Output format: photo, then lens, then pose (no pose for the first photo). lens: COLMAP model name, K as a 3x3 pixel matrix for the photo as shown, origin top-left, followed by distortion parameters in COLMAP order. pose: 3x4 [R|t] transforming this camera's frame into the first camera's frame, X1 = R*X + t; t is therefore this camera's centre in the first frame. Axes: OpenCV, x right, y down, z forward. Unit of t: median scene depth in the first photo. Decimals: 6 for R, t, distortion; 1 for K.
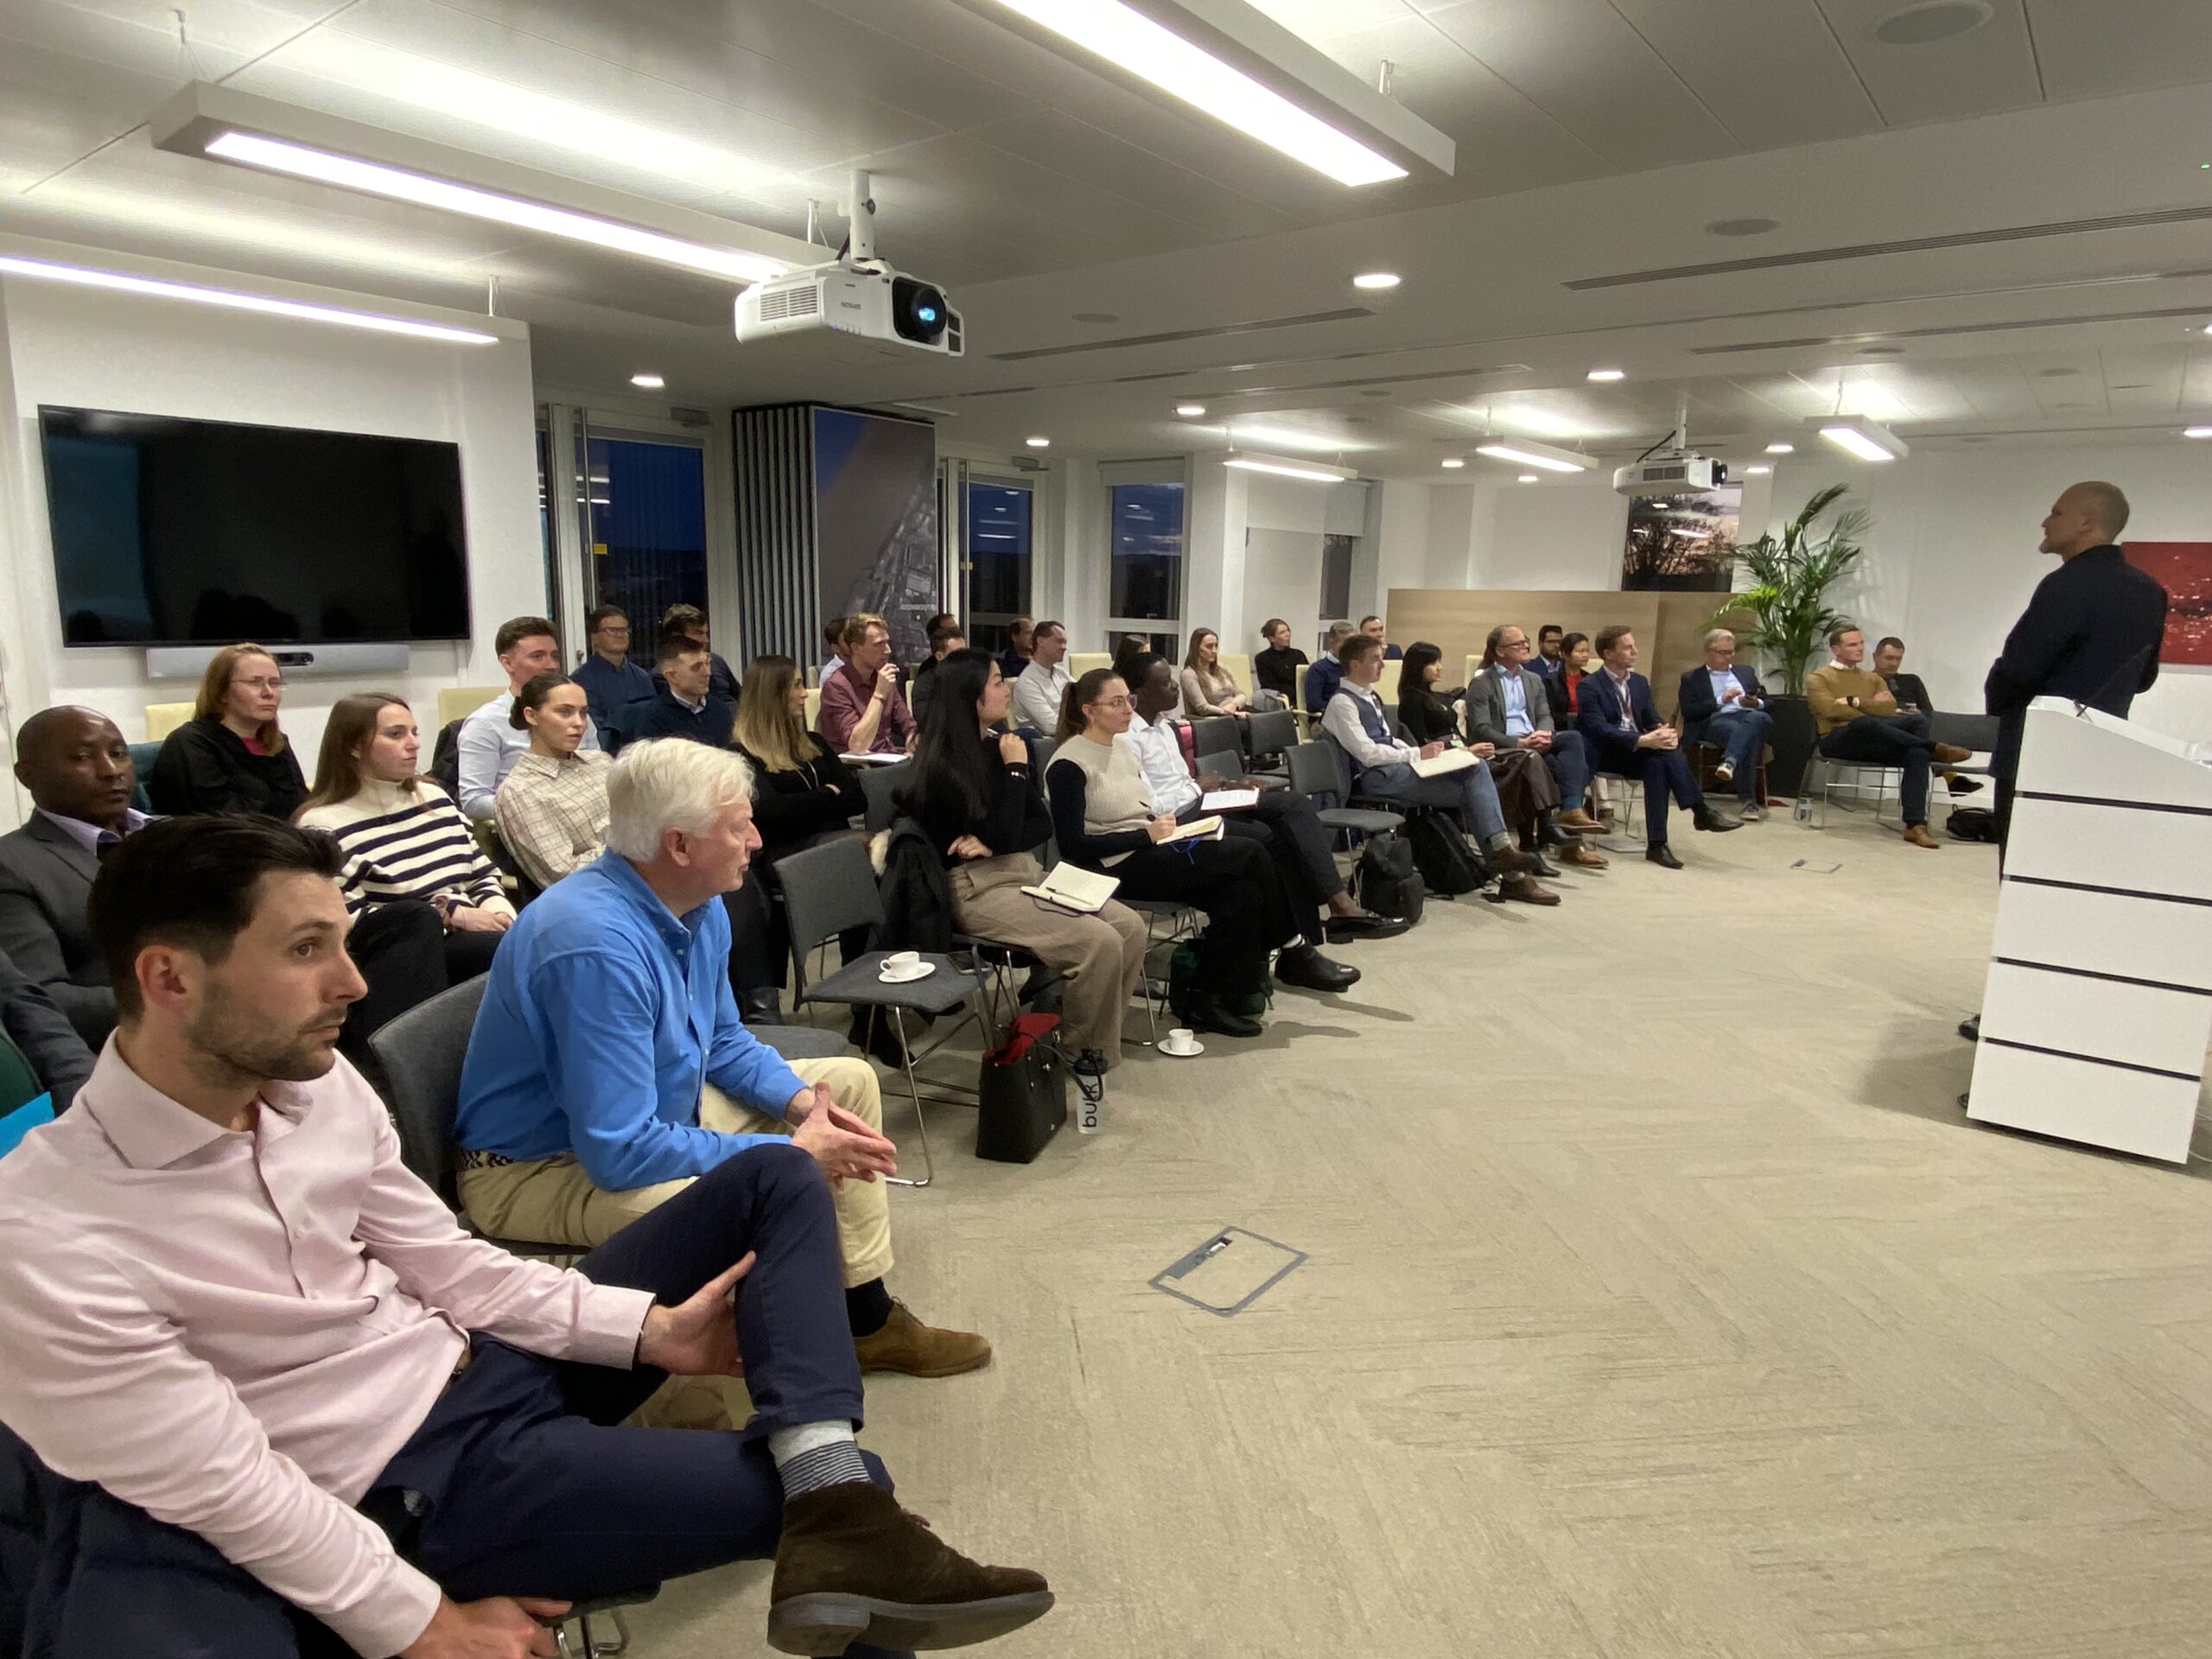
lens RADIAL K [[1282.9, 0, 1081.5], [0, 1282.9, 826.7], [0, 0, 1]] dist [0.042855, -0.066709]
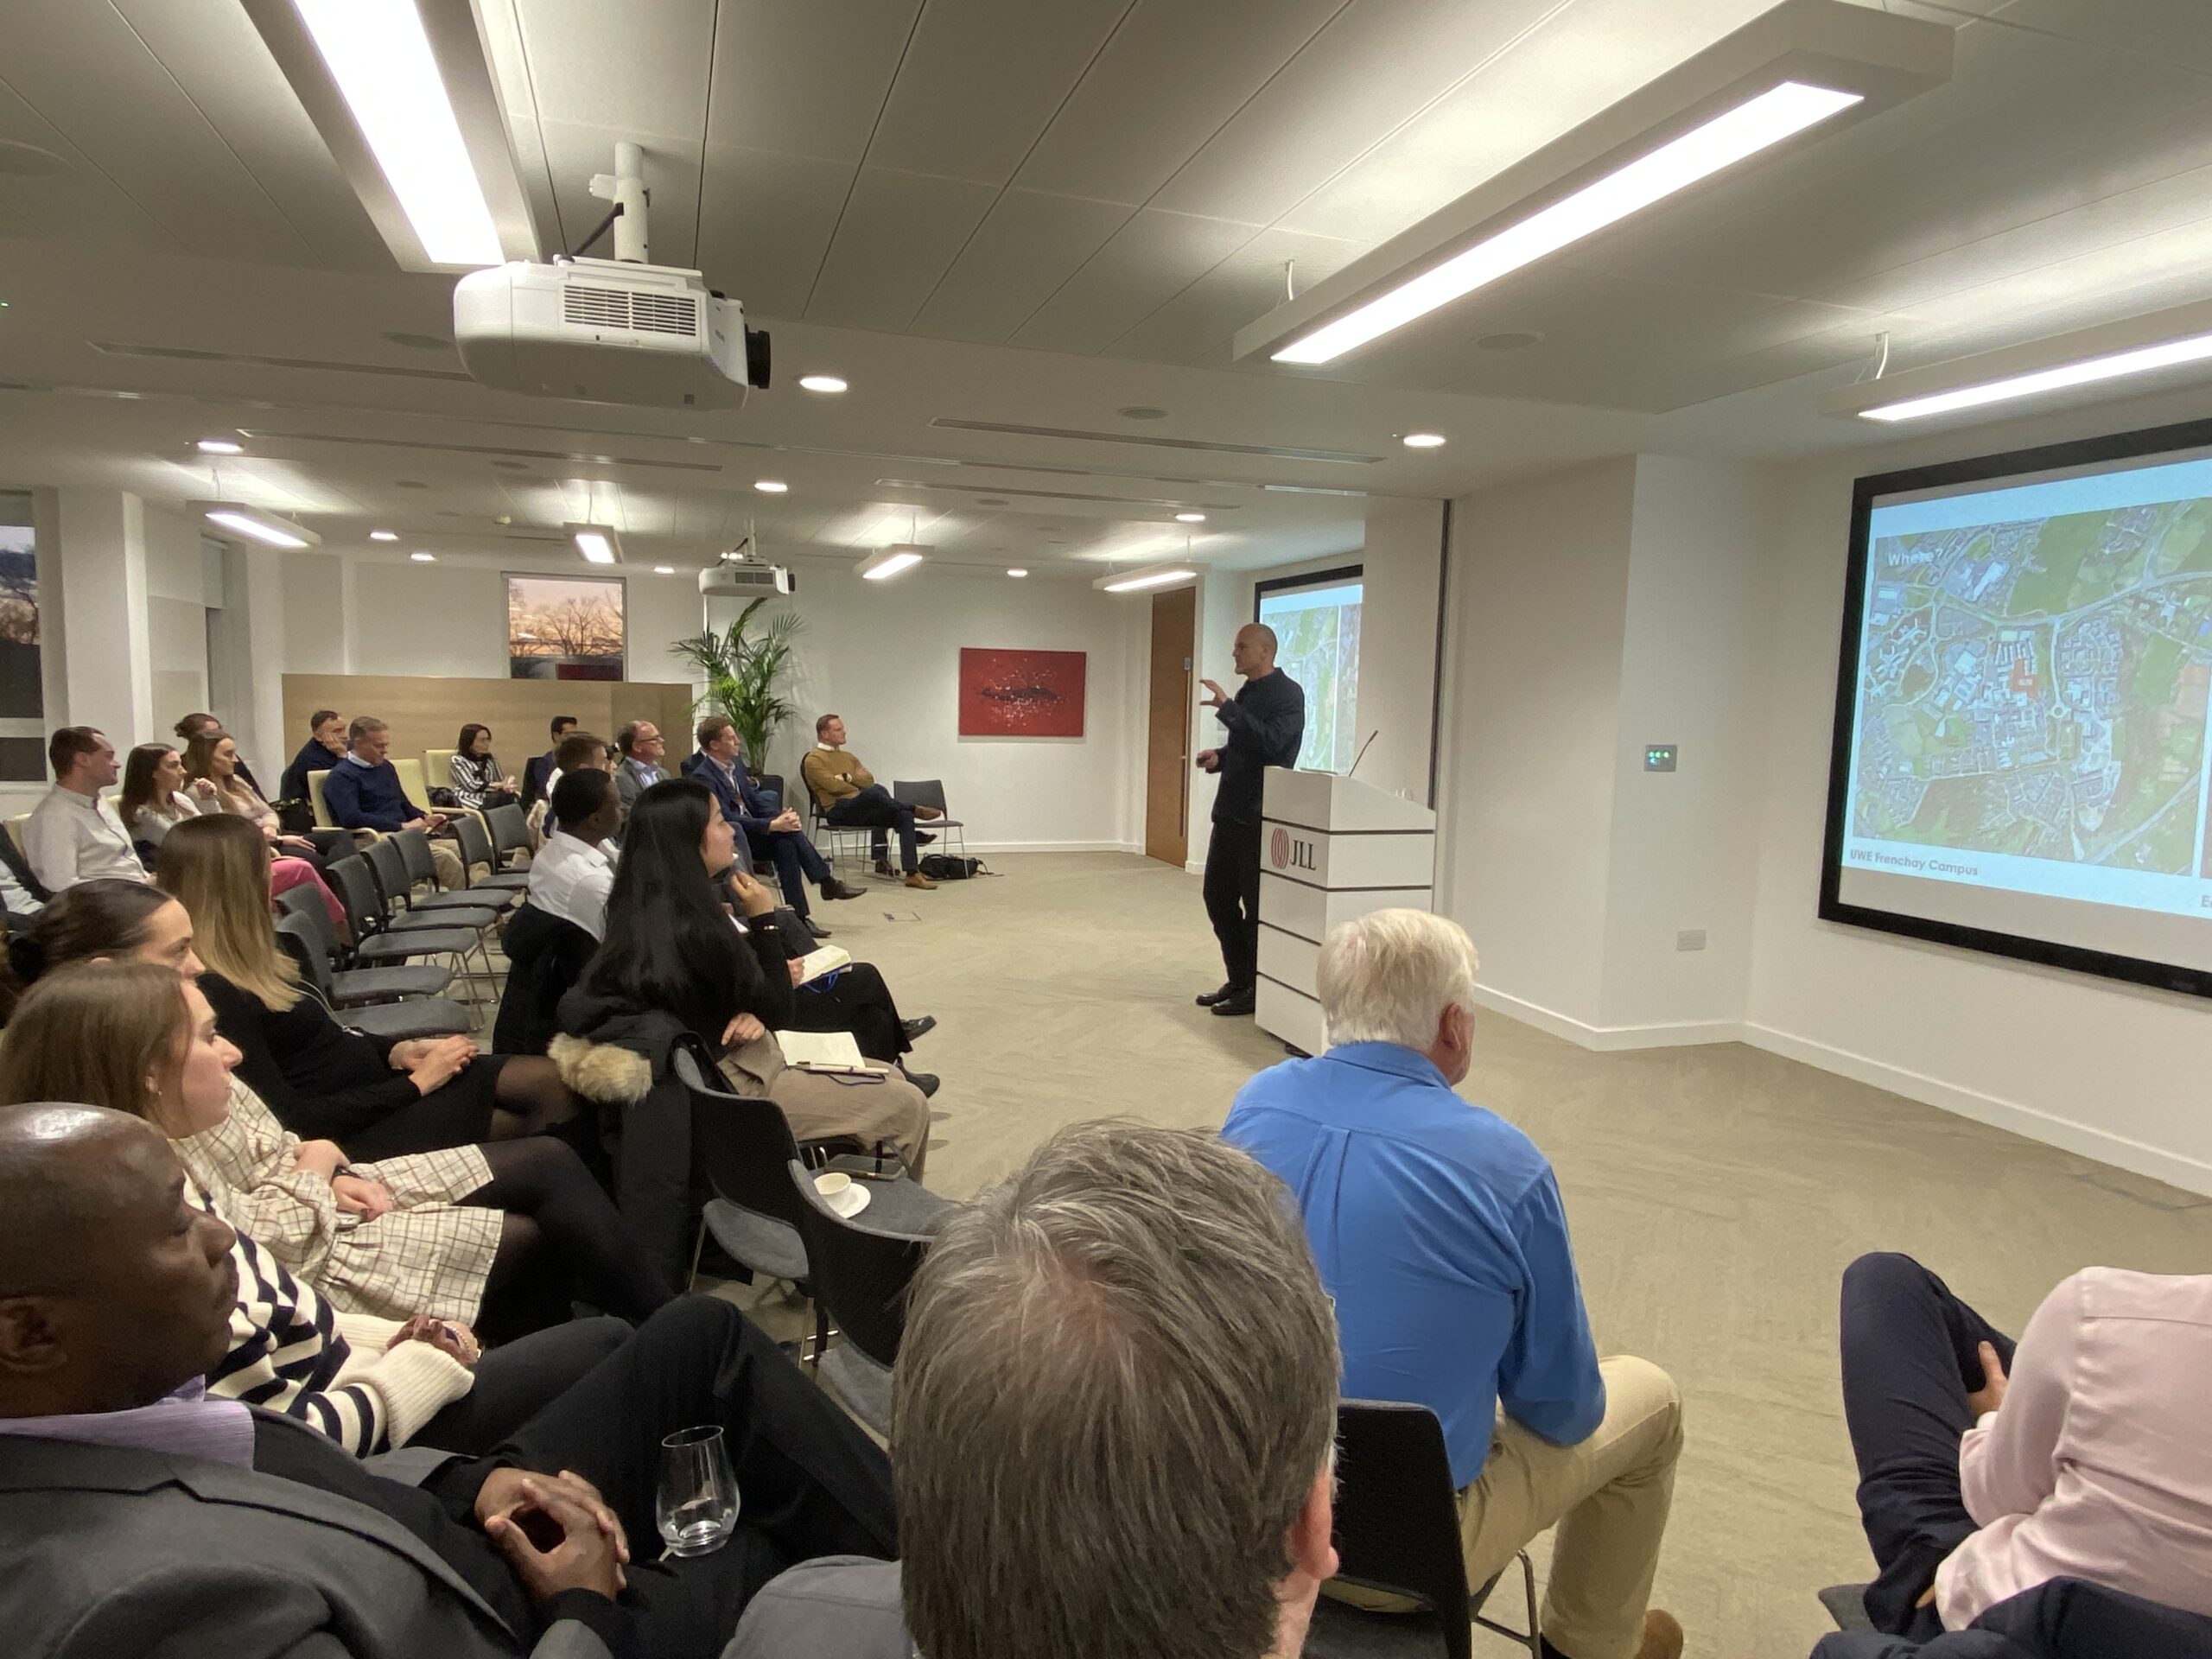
lens RADIAL K [[1282.9, 0, 1081.5], [0, 1282.9, 826.7], [0, 0, 1]] dist [0.042855, -0.066709]
pose [[0.528701, -0.090961, 0.843920, -0.319169], [0.140608, 0.989890, 0.018606, -0.047665], [-0.837081, 0.108825, 0.536146, 0.209094]]
